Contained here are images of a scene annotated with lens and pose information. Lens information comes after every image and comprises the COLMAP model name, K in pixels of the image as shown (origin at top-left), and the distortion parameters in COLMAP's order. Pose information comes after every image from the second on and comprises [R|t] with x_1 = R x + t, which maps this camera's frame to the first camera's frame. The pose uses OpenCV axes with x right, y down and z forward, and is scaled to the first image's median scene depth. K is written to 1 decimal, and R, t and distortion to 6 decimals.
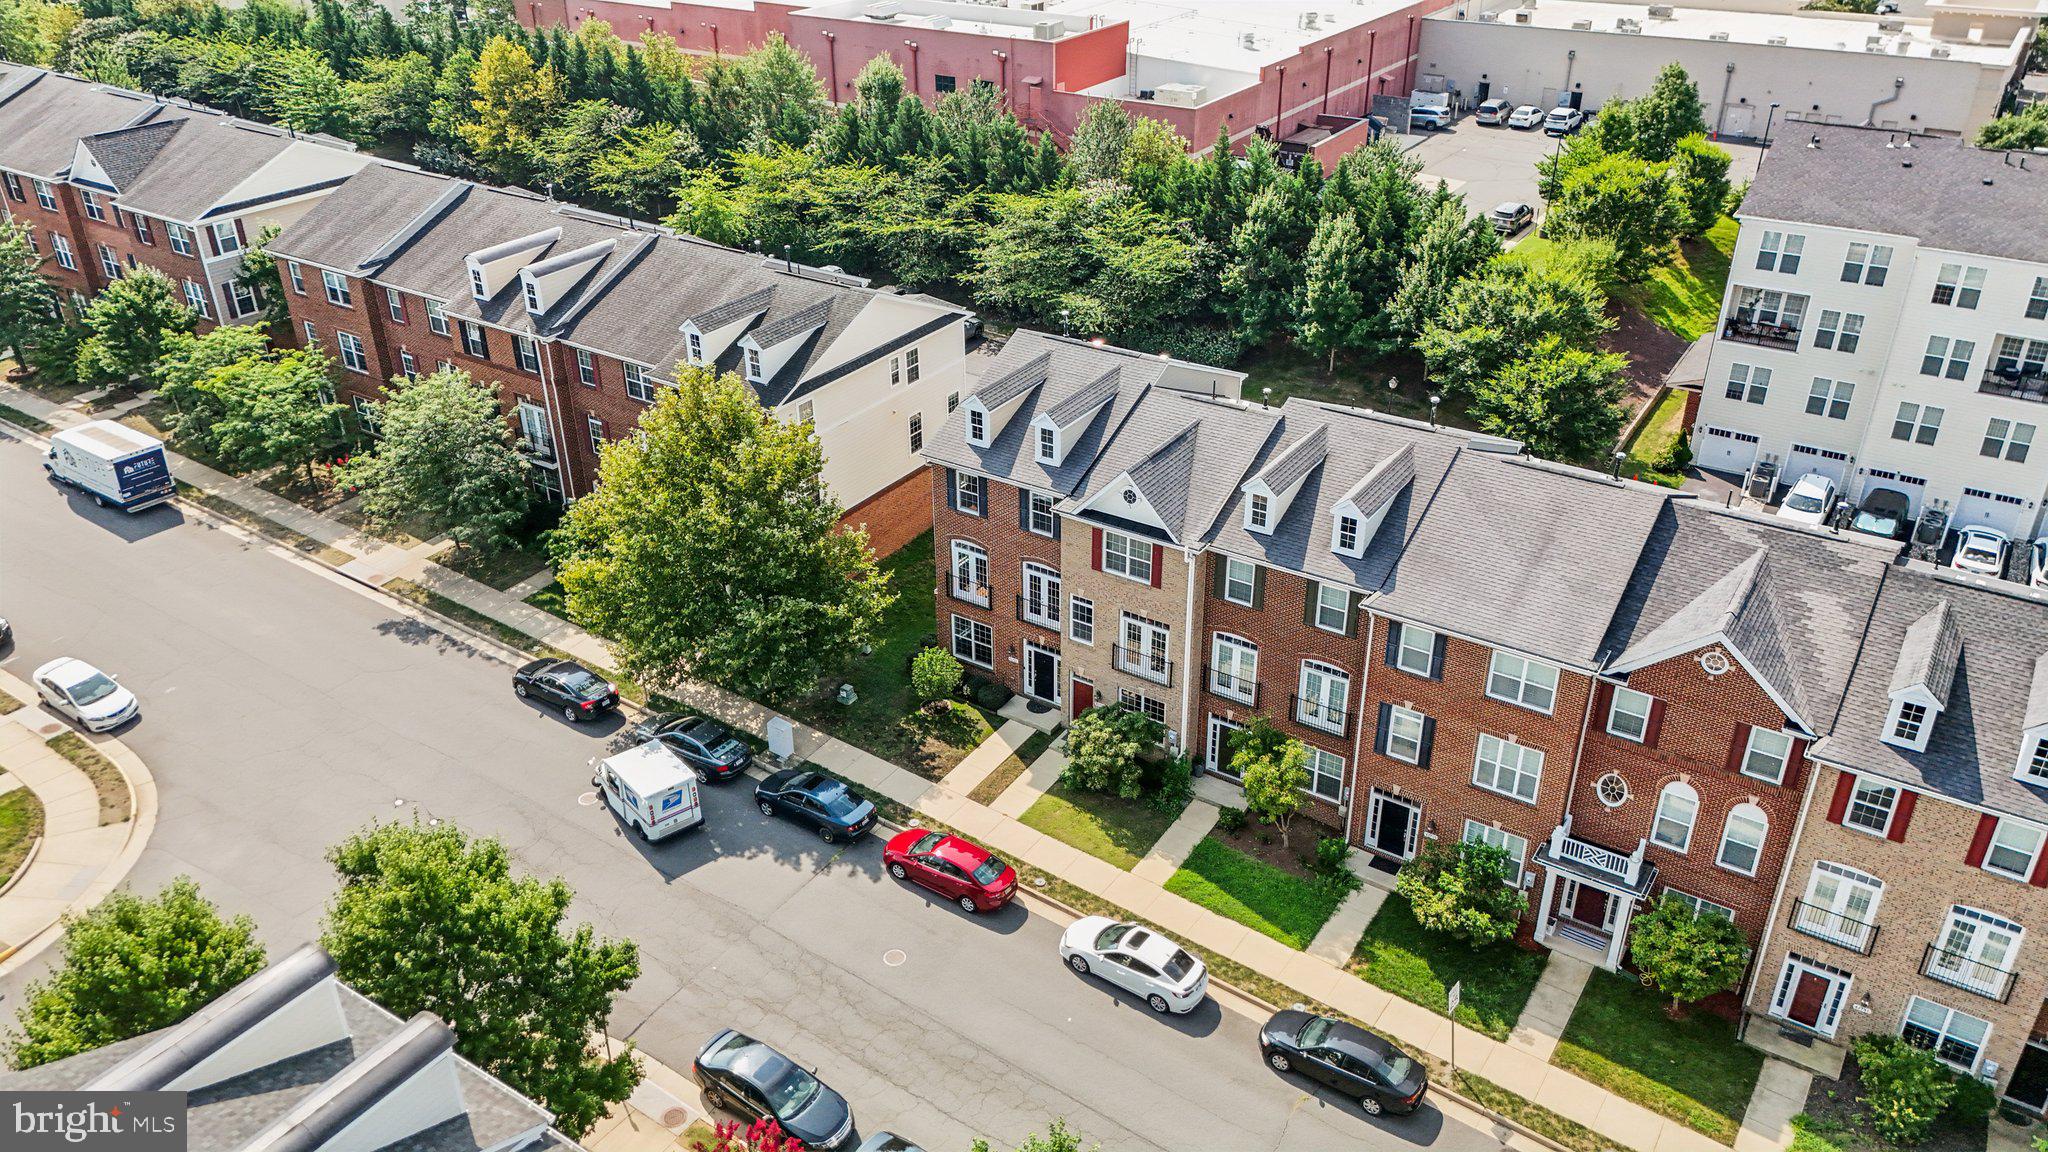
lens RADIAL K [[1507.6, 0, 1023.2], [0, 1507.6, 580.8], [0, 0, 1]] dist [0.067484, -0.078779]
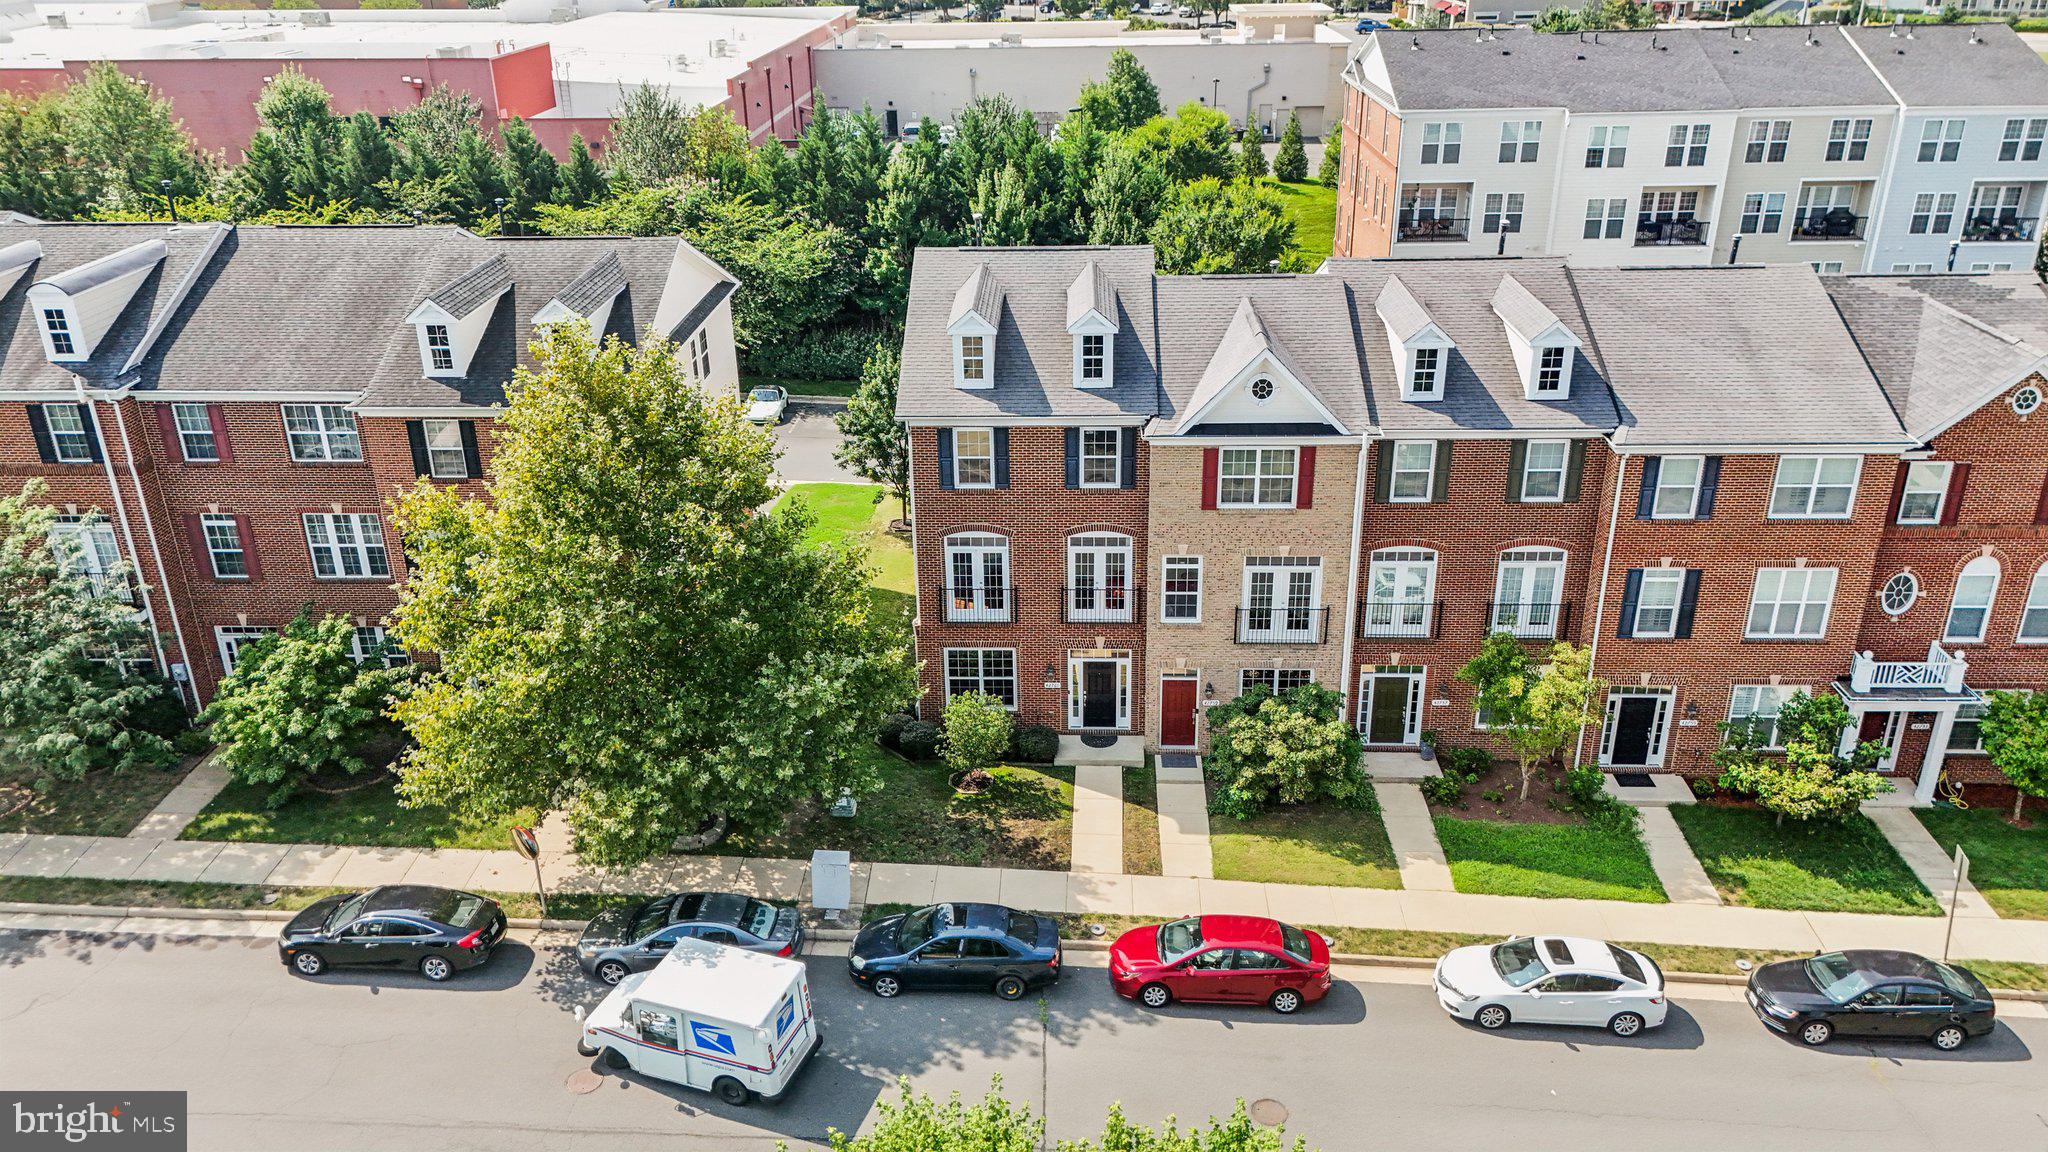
lens RADIAL K [[1506.1, 0, 1024.0], [0, 1506.1, 576.0], [0, 0, 1]] dist [0.066339, -0.061463]
pose [[0.852570, -0.216798, 0.475523, -0.359105], [0.261227, 0.964858, -0.028463, 0.019921], [-0.452642, 0.148486, 0.879243, 0.383405]]
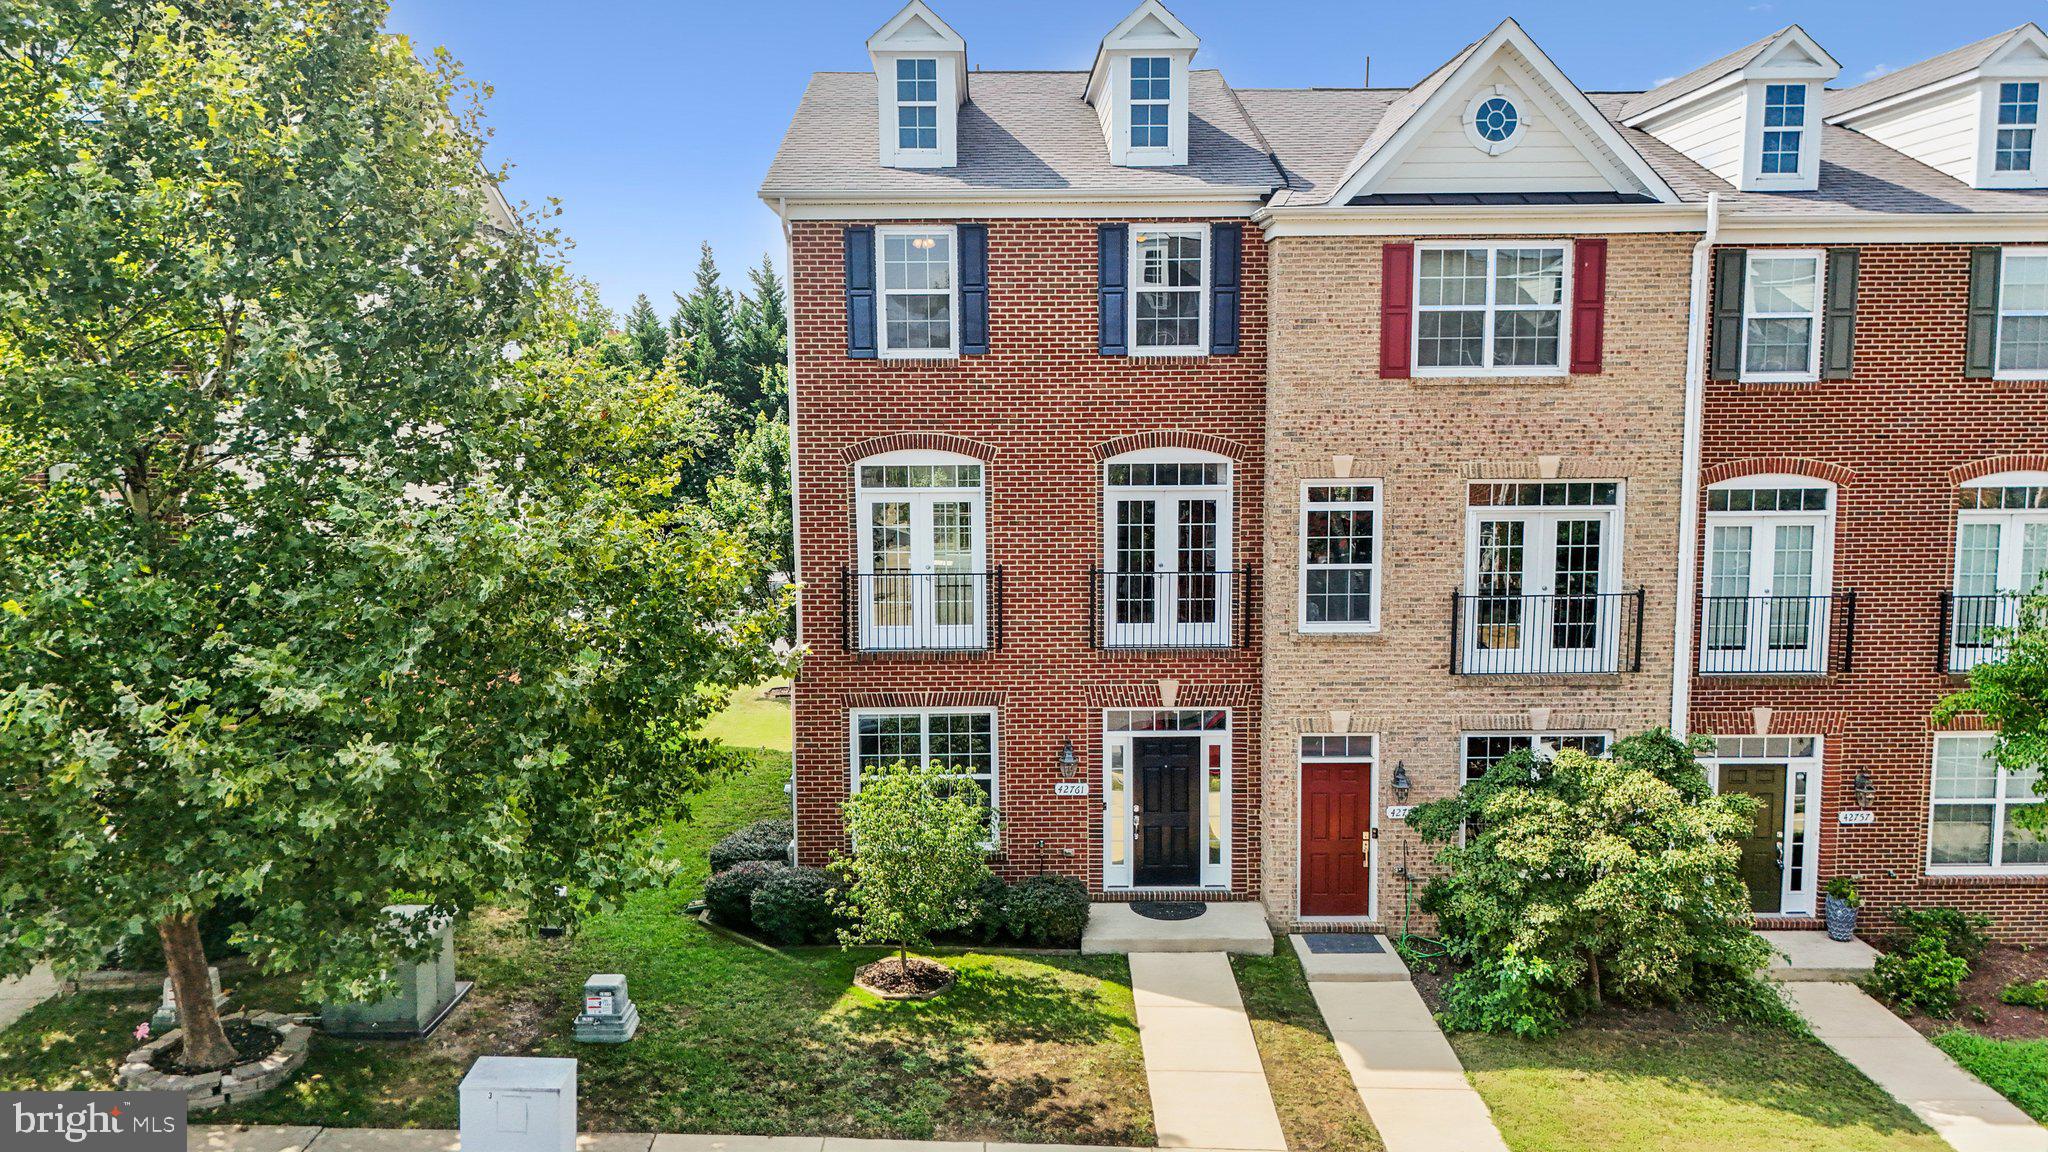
lens RADIAL K [[1507.6, 0, 1023.2], [0, 1507.6, 580.8], [0, 0, 1]] dist [0.067484, -0.078779]
pose [[0.822423, -0.063895, 0.565277, -0.218181], [0.276598, 0.913221, -0.299199, 0.113857], [-0.497106, 0.402423, 0.768727, 0.742942]]
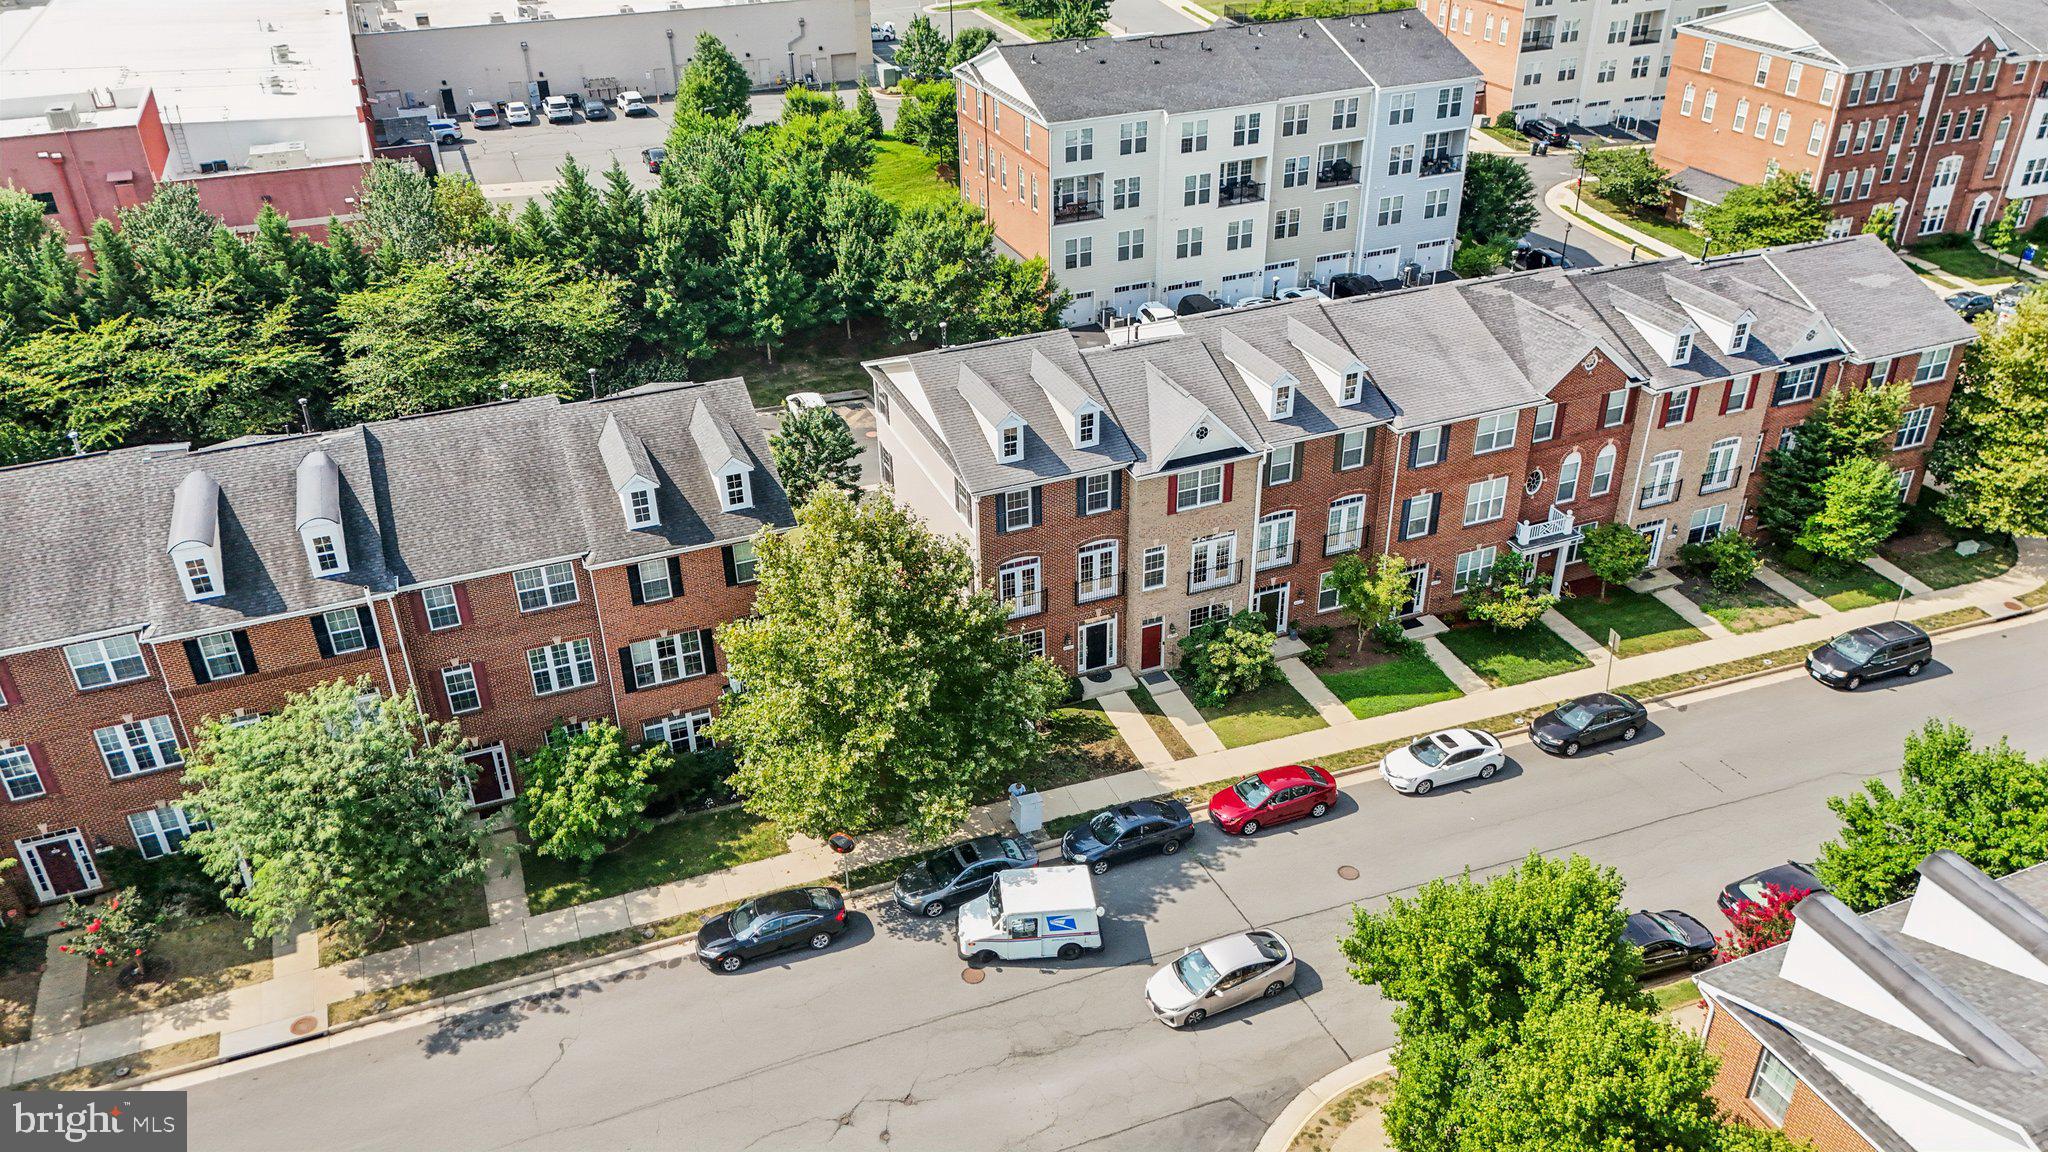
lens RADIAL K [[1506.1, 0, 1024.0], [0, 1506.1, 576.0], [0, 0, 1]] dist [0.066339, -0.061463]
pose [[0.562276, -0.417471, 0.713837, -0.765152], [0.413045, 0.889607, 0.194918, -0.212087], [-0.716407, 0.185249, 0.672639, 0.331321]]
